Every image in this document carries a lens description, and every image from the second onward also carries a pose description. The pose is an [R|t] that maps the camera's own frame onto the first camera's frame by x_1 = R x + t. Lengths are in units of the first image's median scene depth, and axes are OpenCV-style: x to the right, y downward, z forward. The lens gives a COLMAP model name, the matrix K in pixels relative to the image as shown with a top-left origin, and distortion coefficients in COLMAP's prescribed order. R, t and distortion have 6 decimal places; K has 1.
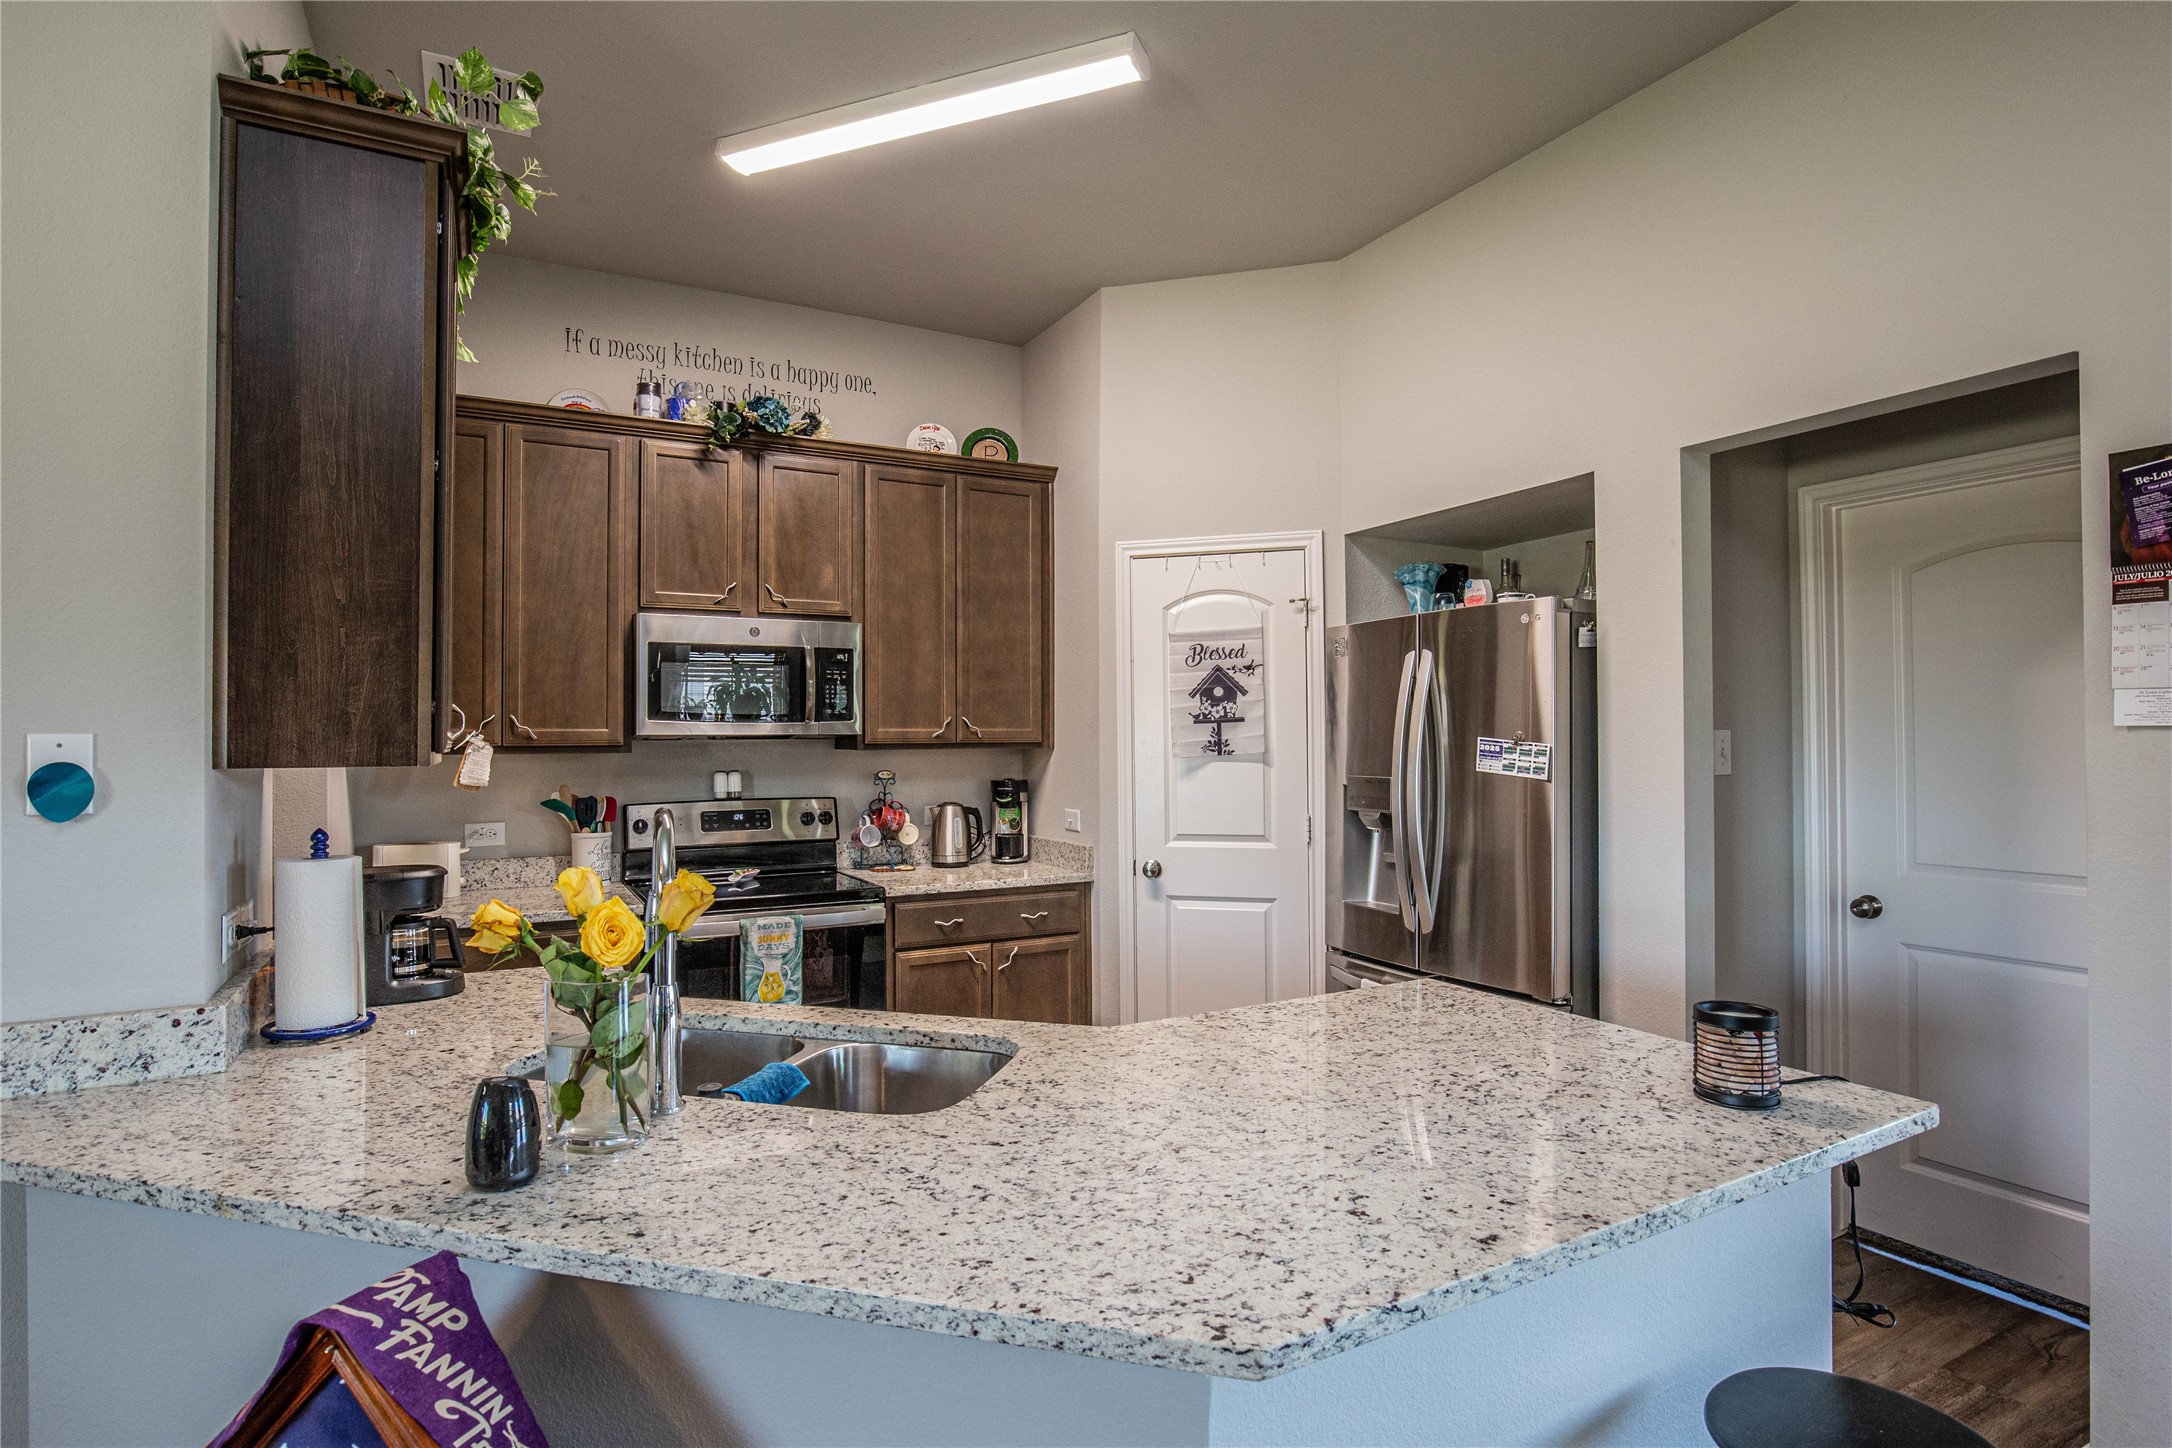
lens RADIAL K [[1083.2, 0, 1086.0], [0, 1083.2, 724.0], [0, 0, 1]] dist [-0.043264, 0.000061]
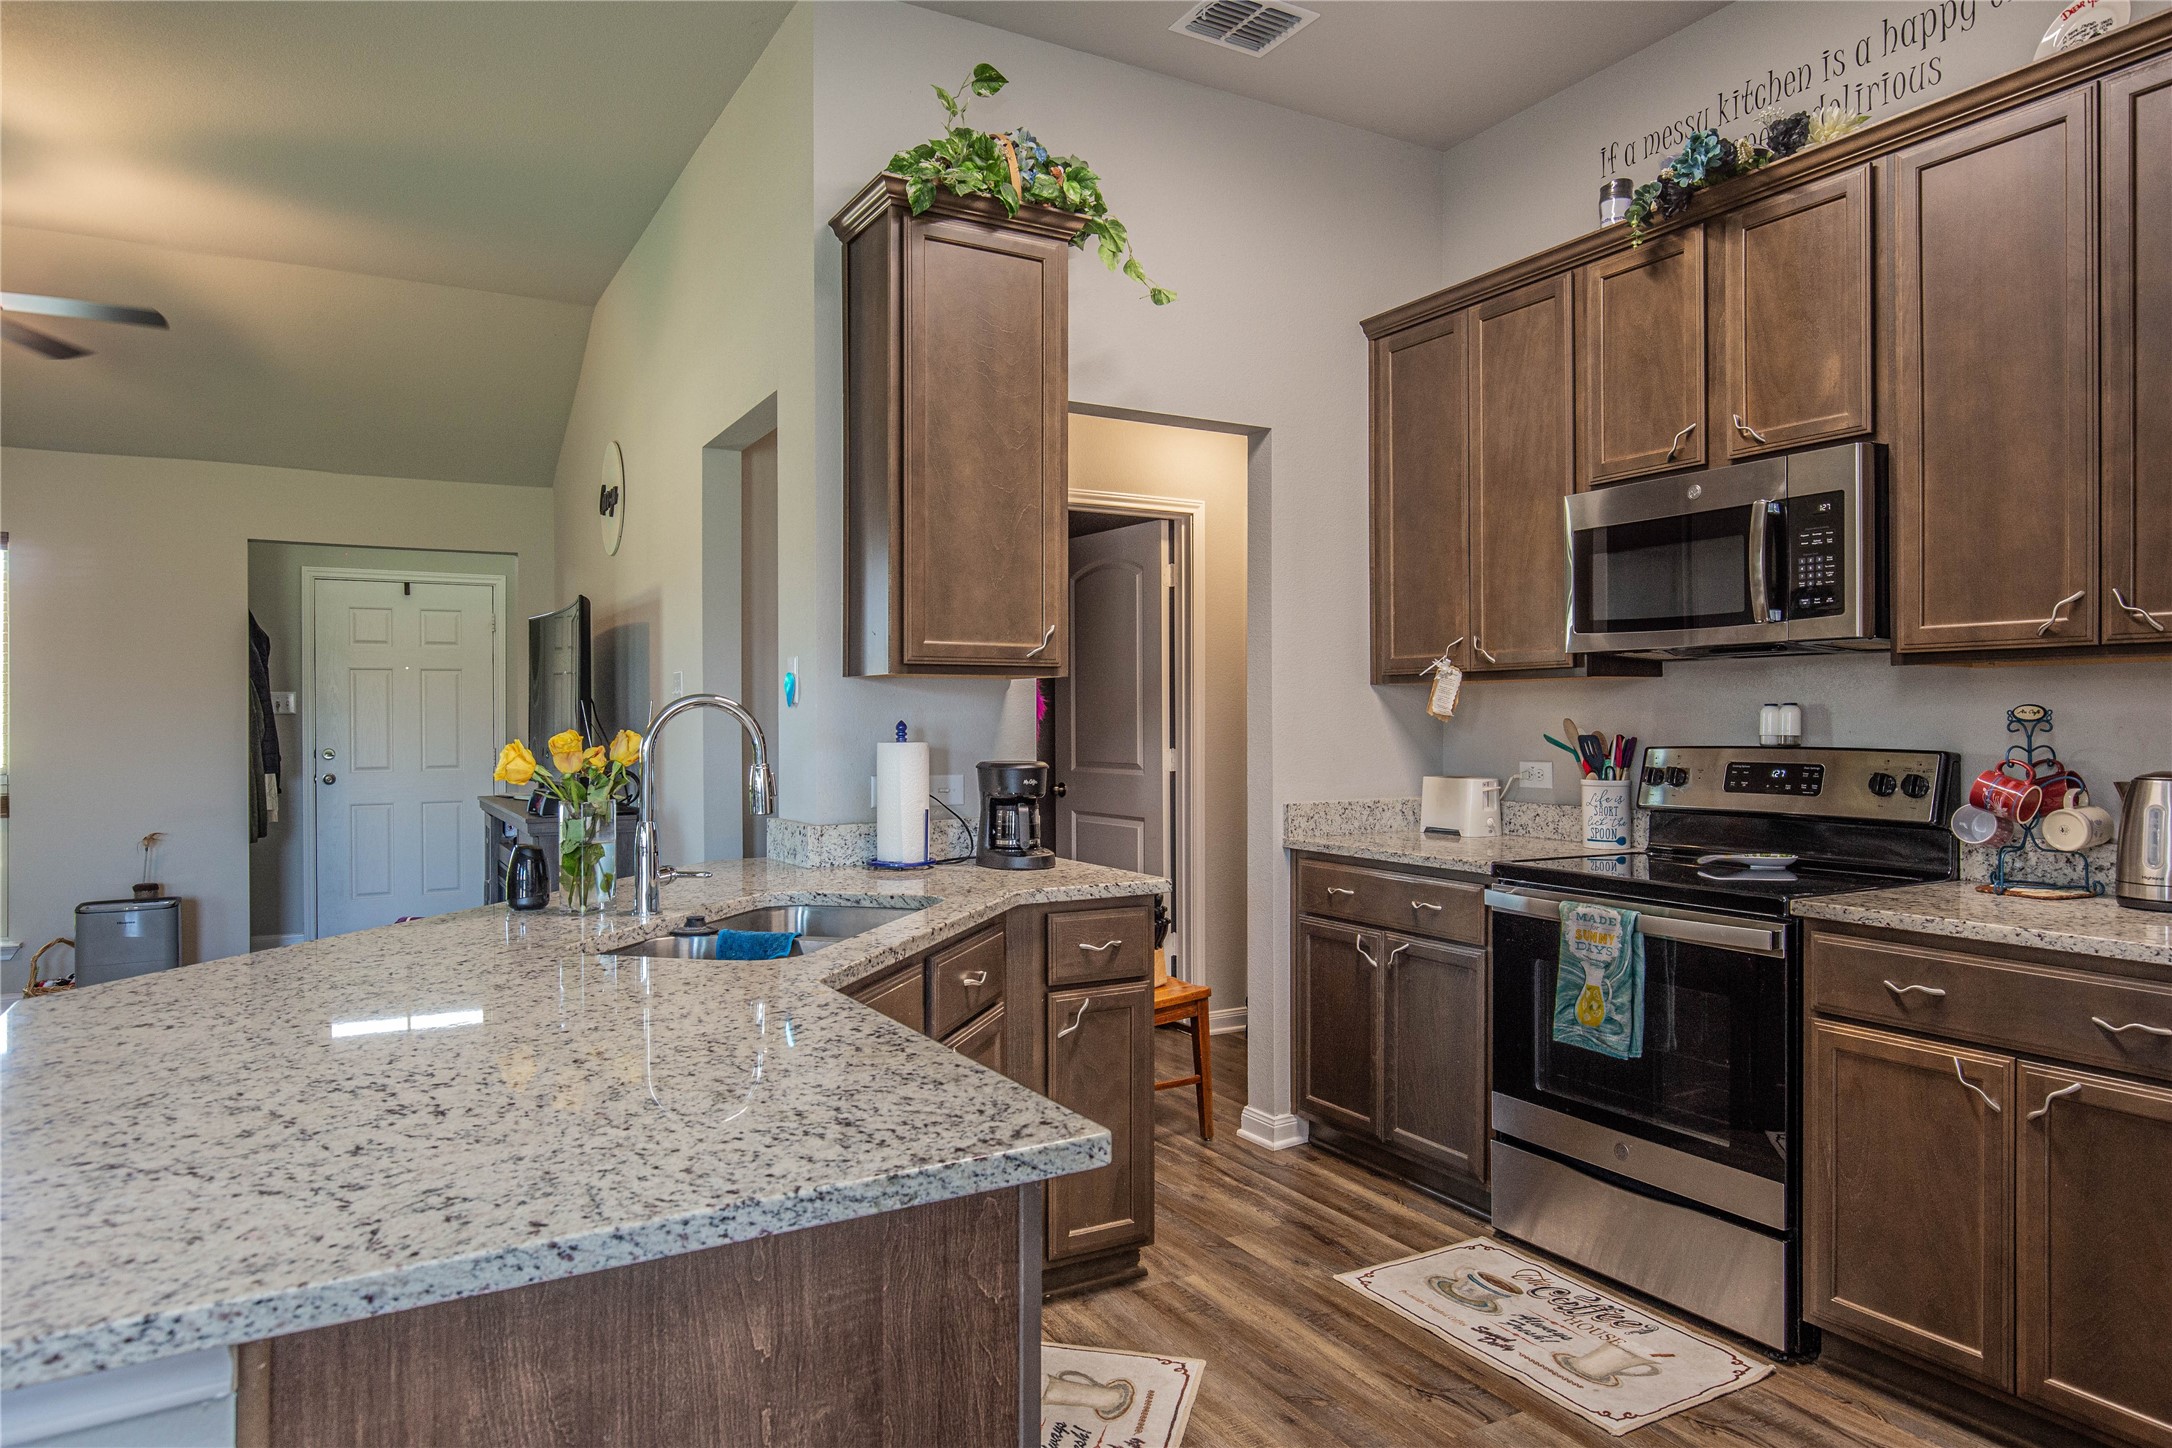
lens RADIAL K [[1325.3, 0, 1086.0], [0, 1325.3, 724.0], [0, 0, 1]] dist [-0.004253, -0.000889]
pose [[0.025126, 0.010378, -0.999630, 0.554680], [0.015145, 0.999827, 0.010760, 0.047865], [0.999570, -0.015410, 0.024965, 0.654364]]
